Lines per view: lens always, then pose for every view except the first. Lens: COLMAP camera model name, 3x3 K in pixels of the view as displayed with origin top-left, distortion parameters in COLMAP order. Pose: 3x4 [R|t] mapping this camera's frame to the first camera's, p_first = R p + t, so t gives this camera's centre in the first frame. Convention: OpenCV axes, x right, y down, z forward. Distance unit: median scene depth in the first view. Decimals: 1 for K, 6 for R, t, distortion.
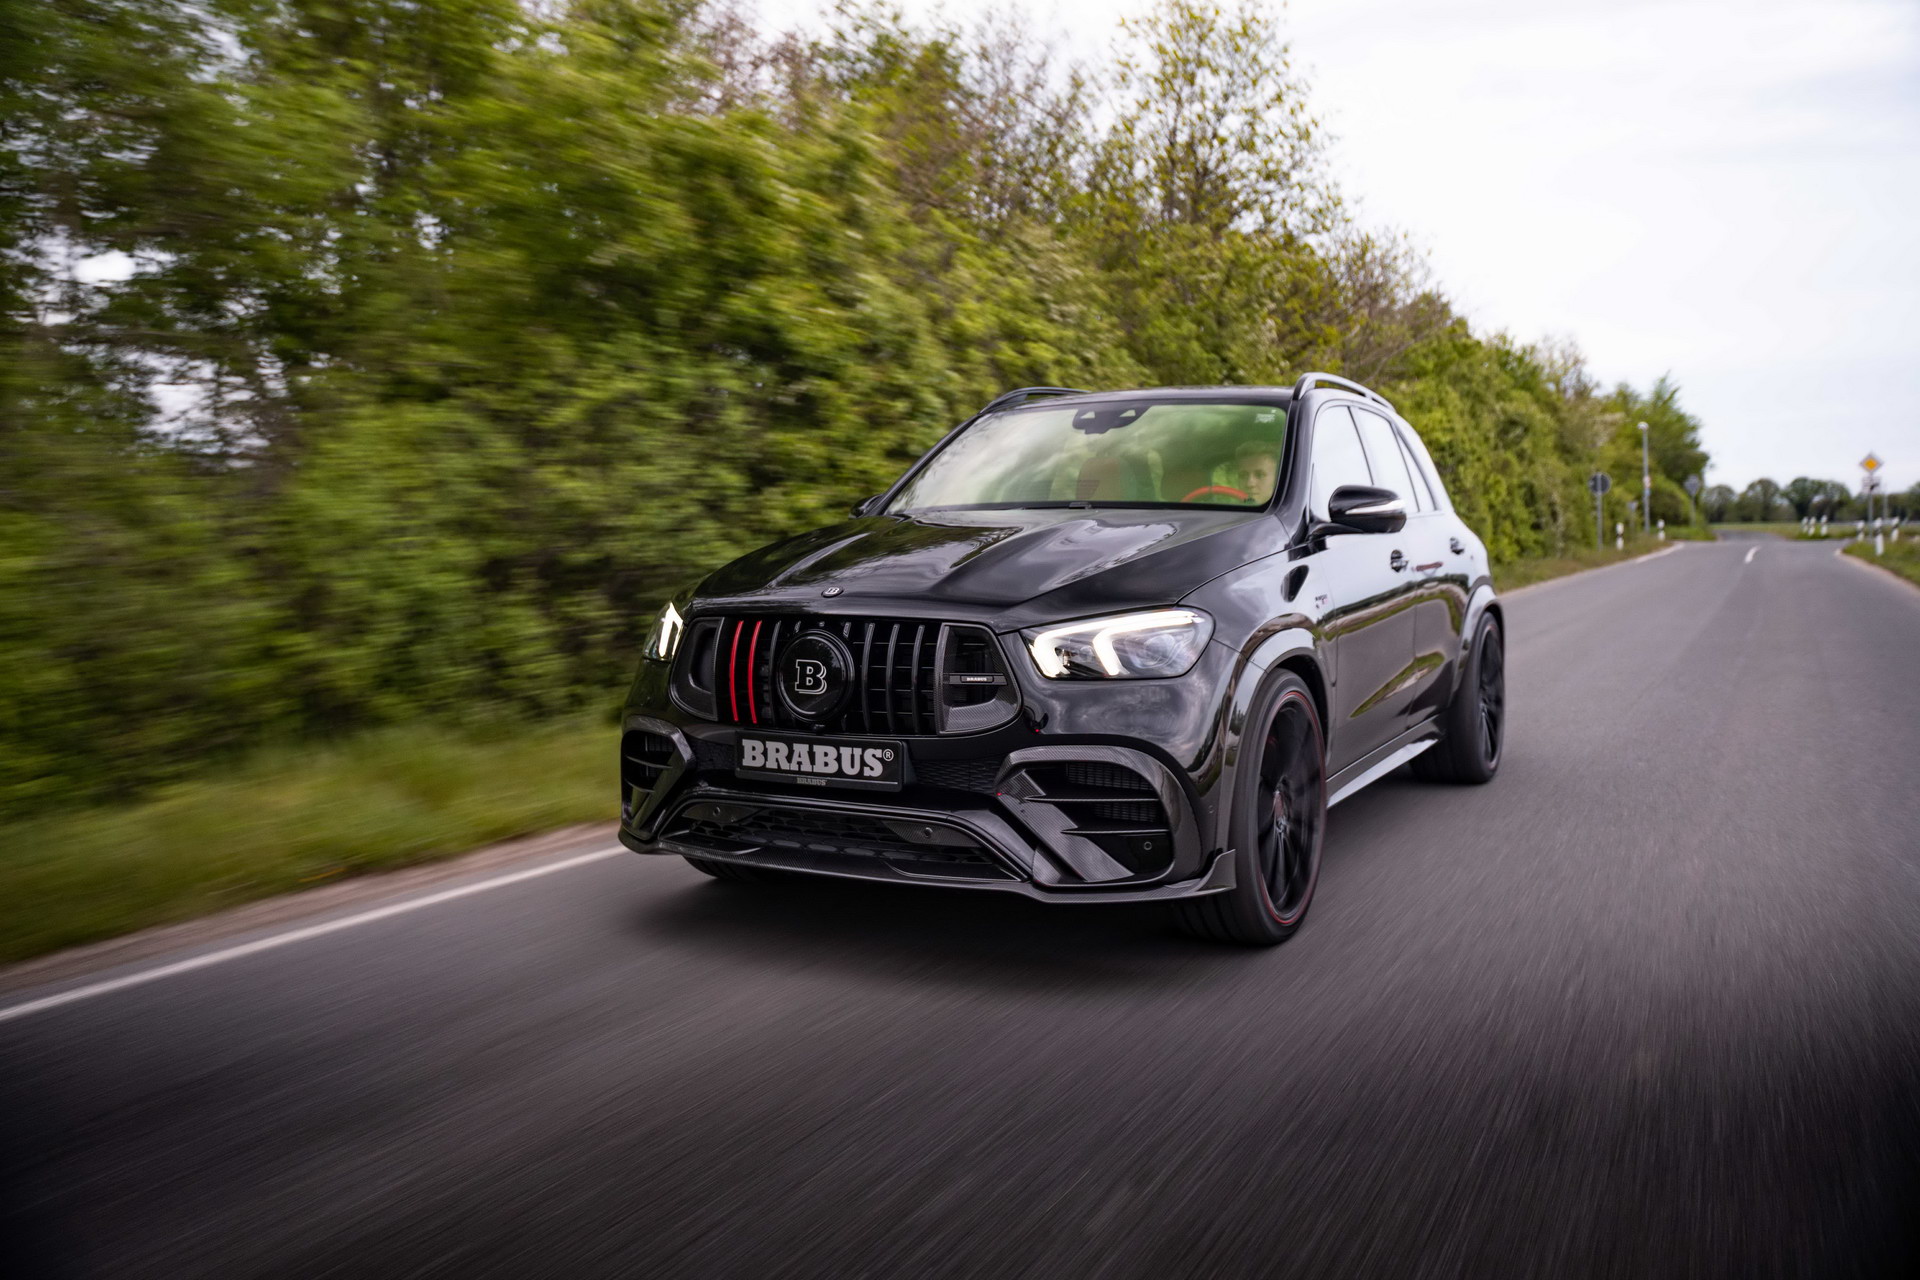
lens RADIAL K [[1686.7, 0, 960.0], [0, 1686.7, 640.0], [0, 0, 1]] dist [-0.113313, -0.000376]
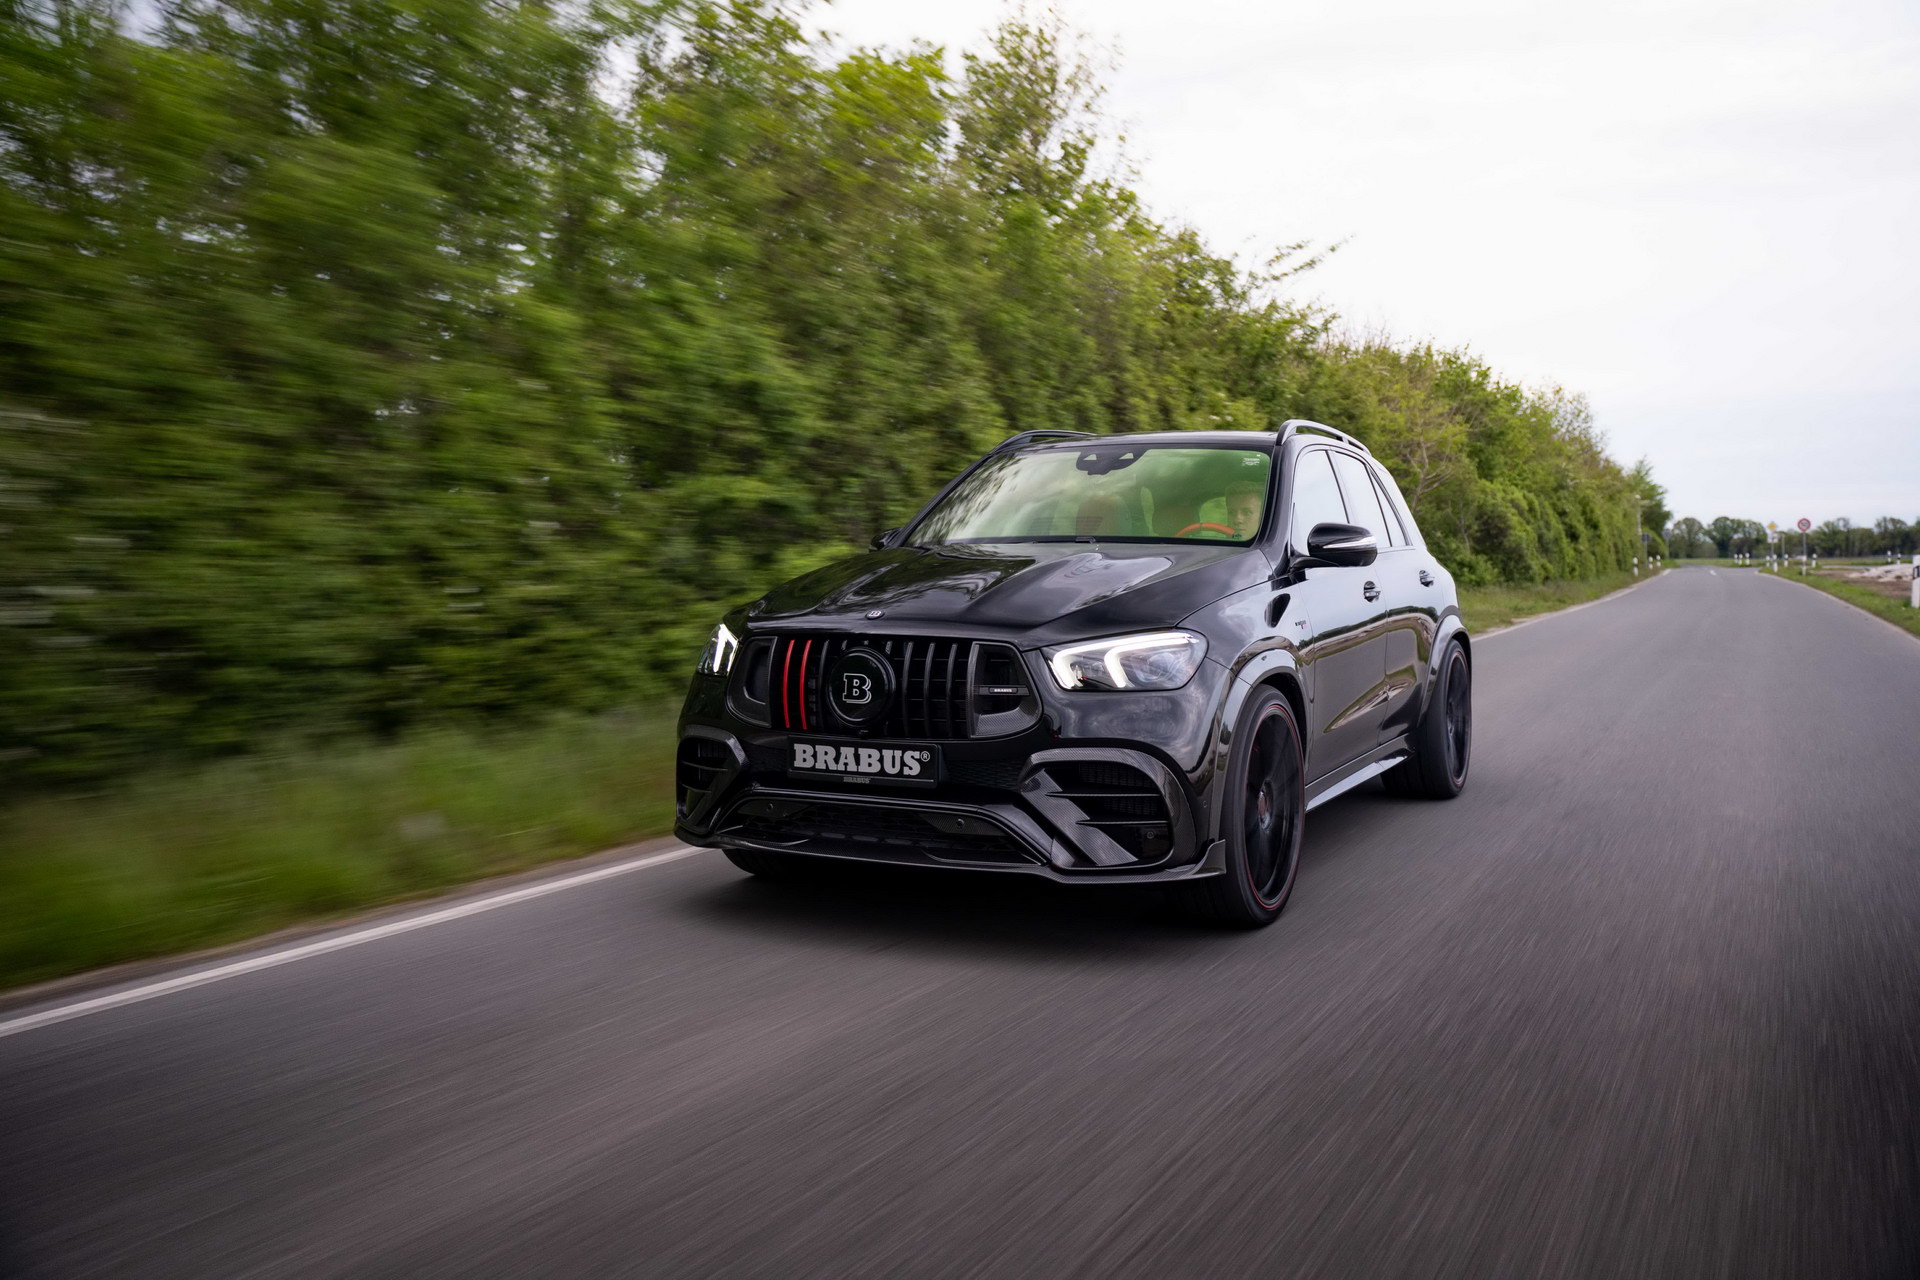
lens RADIAL K [[1718.9, 0, 969.5], [0, 1718.9, 675.6], [0, 0, 1]] dist [-0.011419, -0.001107]
pose [[0.999716, 0.004512, 0.023408, -0.038717], [-0.004527, 0.999990, 0.000606, 0.011819], [-0.023405, -0.000712, 0.999726, -0.168998]]
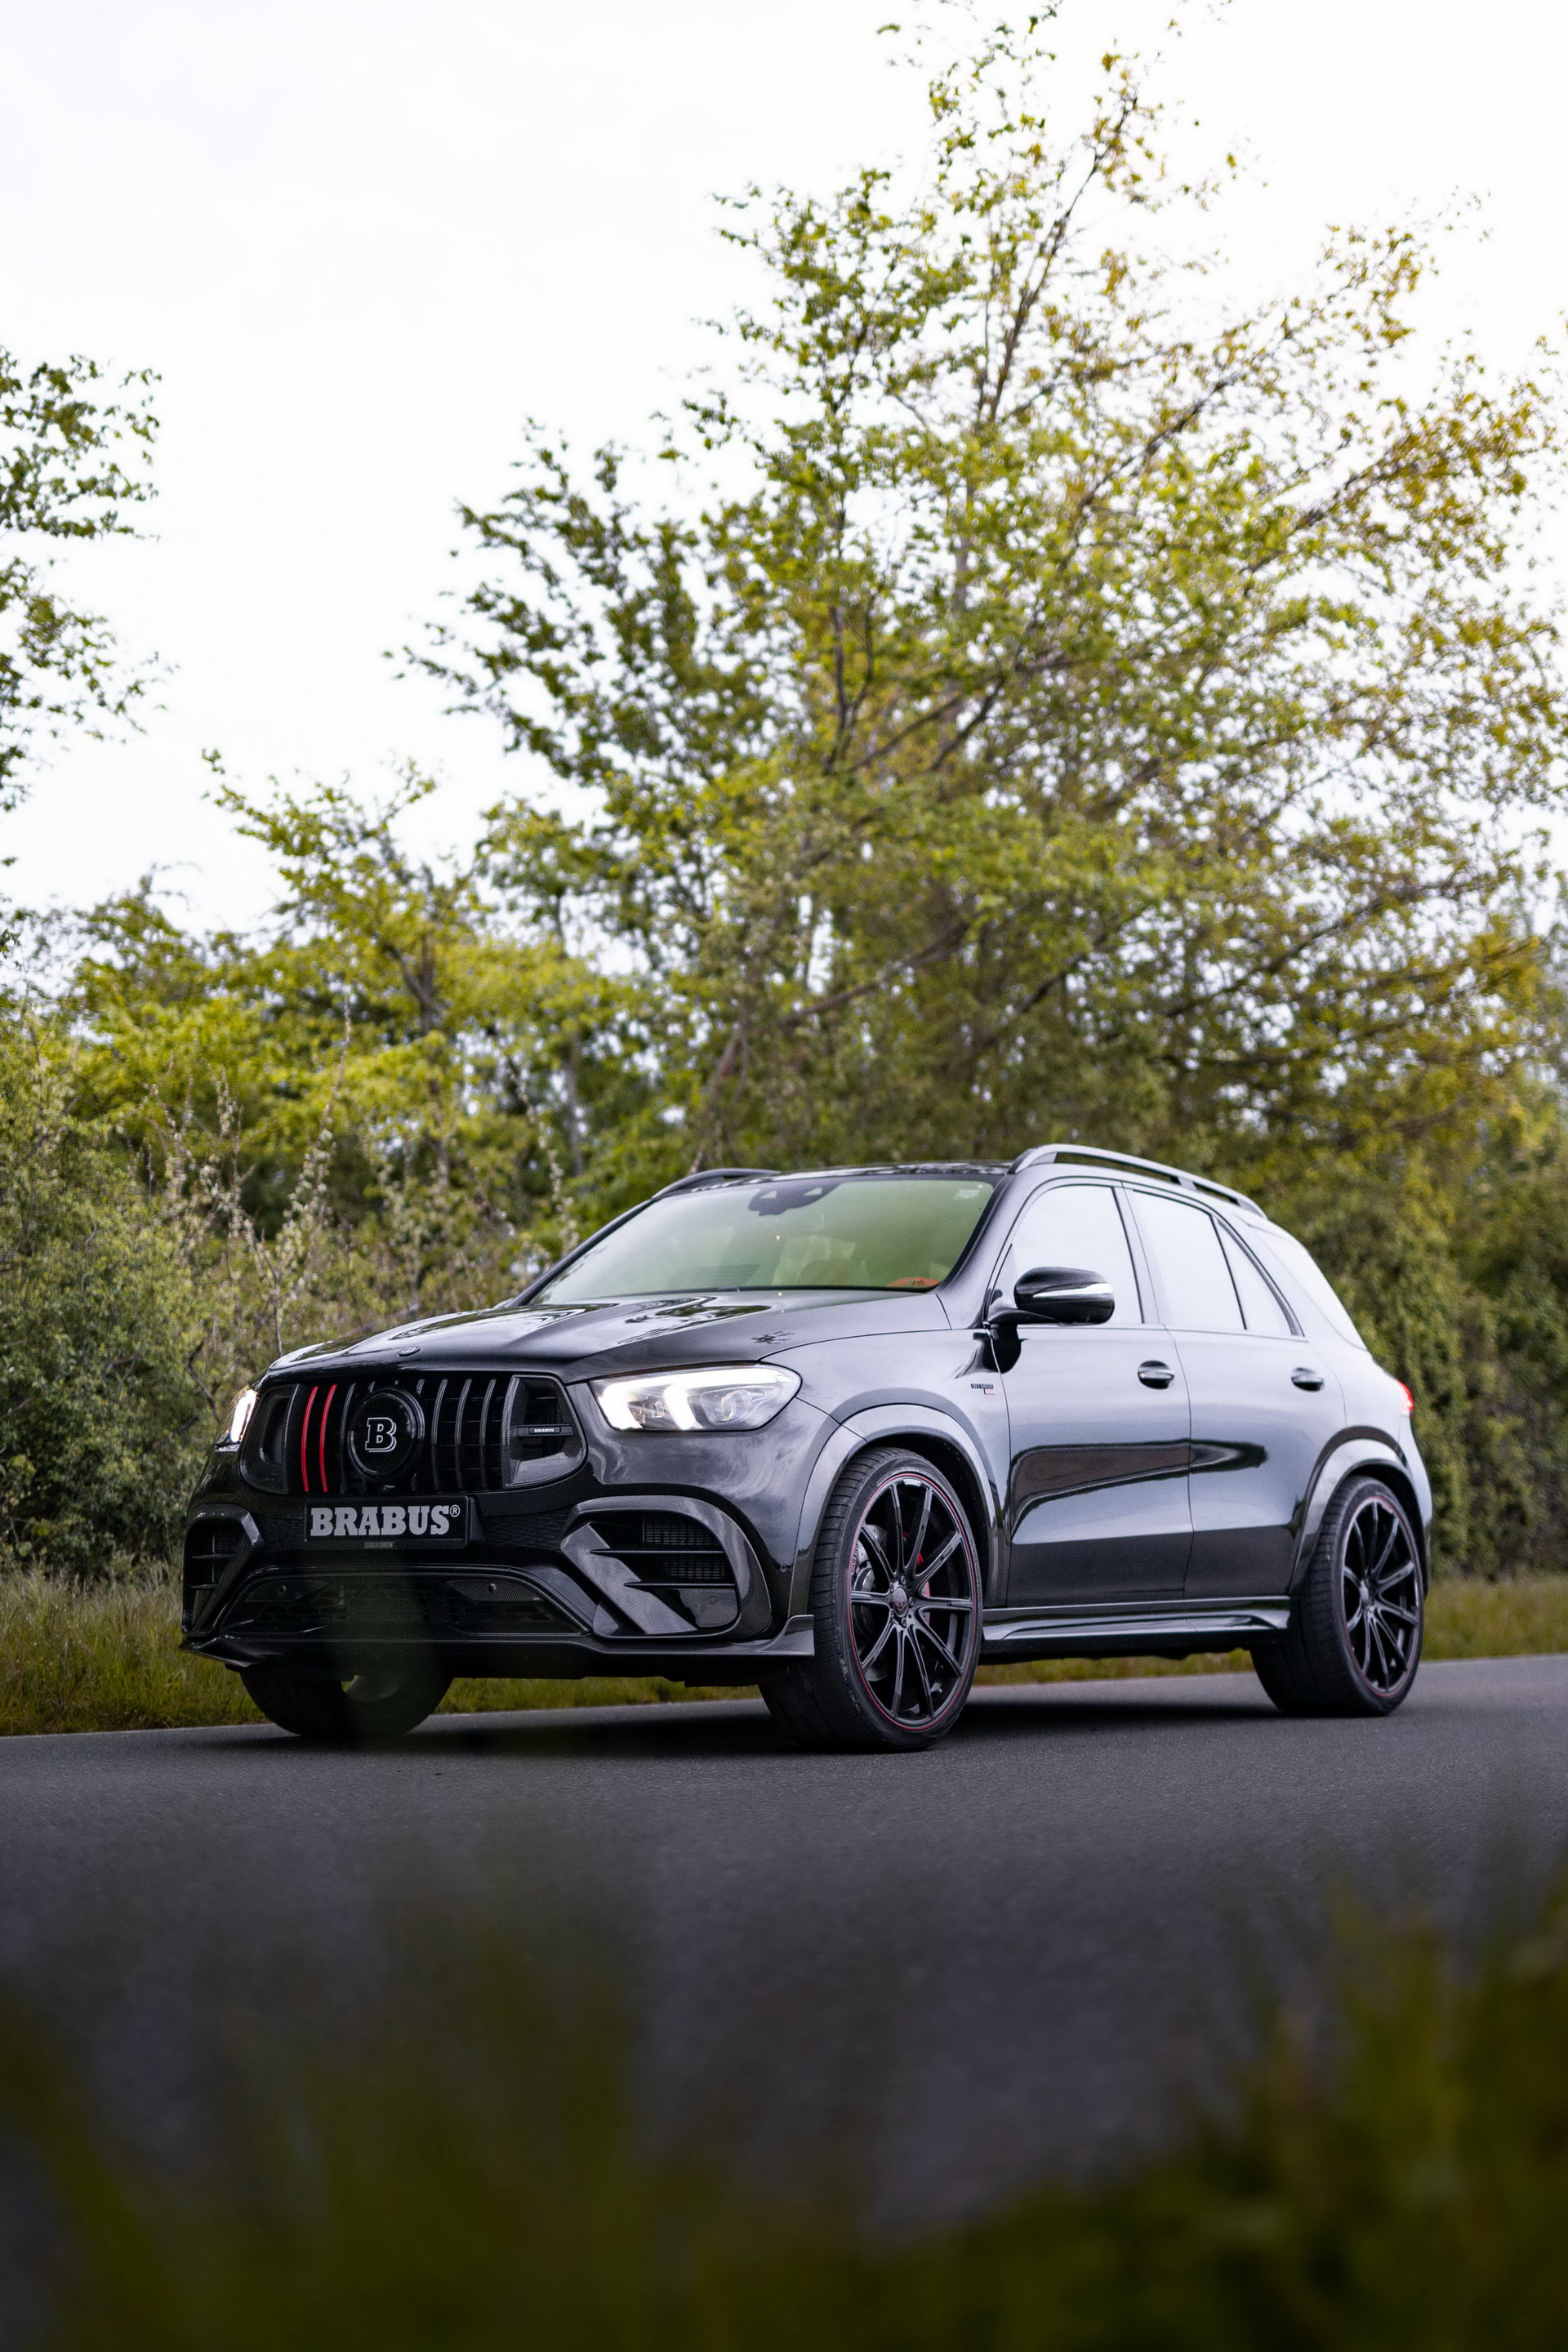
lens RADIAL K [[4079.6, 0, 784.0], [0, 4079.6, 1176.0], [0, 0, 1]] dist [0.027681, 0.039173]
pose [[0.997438, 0.001152, -0.071529, 0.303606], [-0.013964, 0.983773, -0.178874, 0.286148], [0.070162, 0.179414, 0.981268, -1.282799]]
